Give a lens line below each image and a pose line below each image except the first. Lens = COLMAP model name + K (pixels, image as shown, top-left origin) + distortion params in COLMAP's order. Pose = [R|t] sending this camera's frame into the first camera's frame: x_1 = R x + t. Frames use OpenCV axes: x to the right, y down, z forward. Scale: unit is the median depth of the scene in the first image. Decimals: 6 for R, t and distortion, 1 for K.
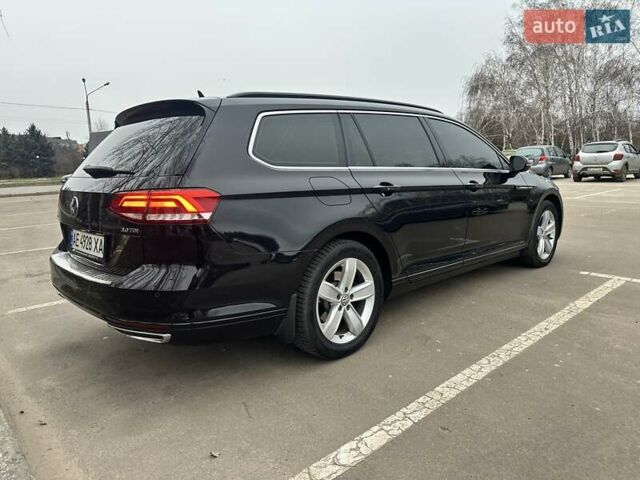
lens RADIAL K [[453.7, 0, 320.5], [0, 453.7, 243.6], [0, 0, 1]] dist [0.141127, -0.206595]
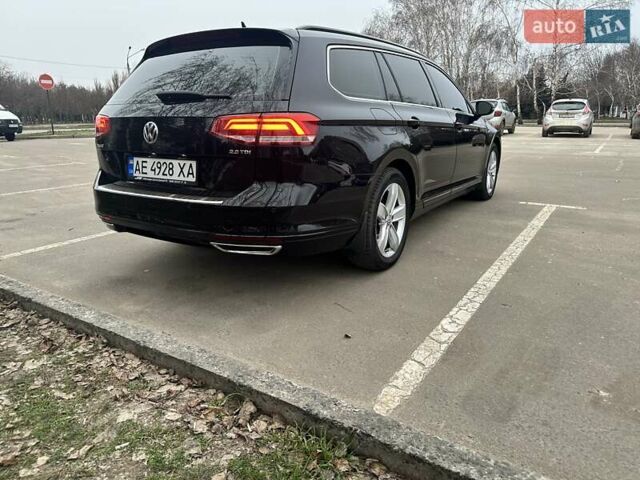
lens RADIAL K [[456.5, 0, 326.2], [0, 456.5, 239.7], [0, 0, 1]] dist [0.148561, -0.218704]
pose [[0.966635, -0.046152, 0.251967, -0.398270], [0.025140, 0.995979, 0.085988, 0.070057], [-0.254922, -0.076784, 0.963908, -0.082763]]
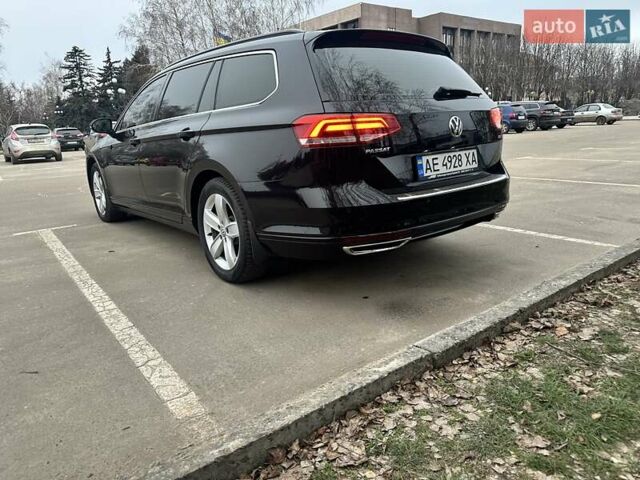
lens RADIAL K [[454.0, 0, 320.0], [0, 454.0, 240.0], [0, 0, 1]] dist [0.065716, -0.083524]
pose [[0.094738, -0.222135, 0.970402, -1.505848], [0.219286, 0.955500, 0.197315, -0.099188], [-0.971050, 0.194102, 0.139233, 1.118756]]
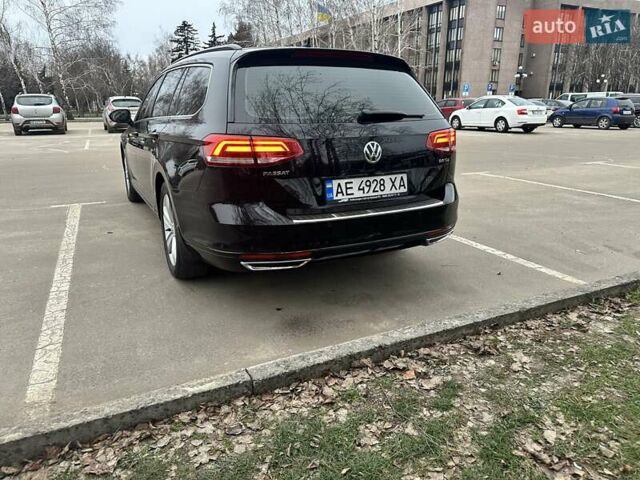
lens RADIAL K [[454.0, 0, 320.0], [0, 454.0, 240.0], [0, 0, 1]] dist [0.065716, -0.083524]
pose [[0.293576, -0.244656, 0.924098, -1.447476], [0.161025, 0.965537, 0.204471, -0.109207], [-0.942276, 0.088775, 0.322855, 0.743358]]
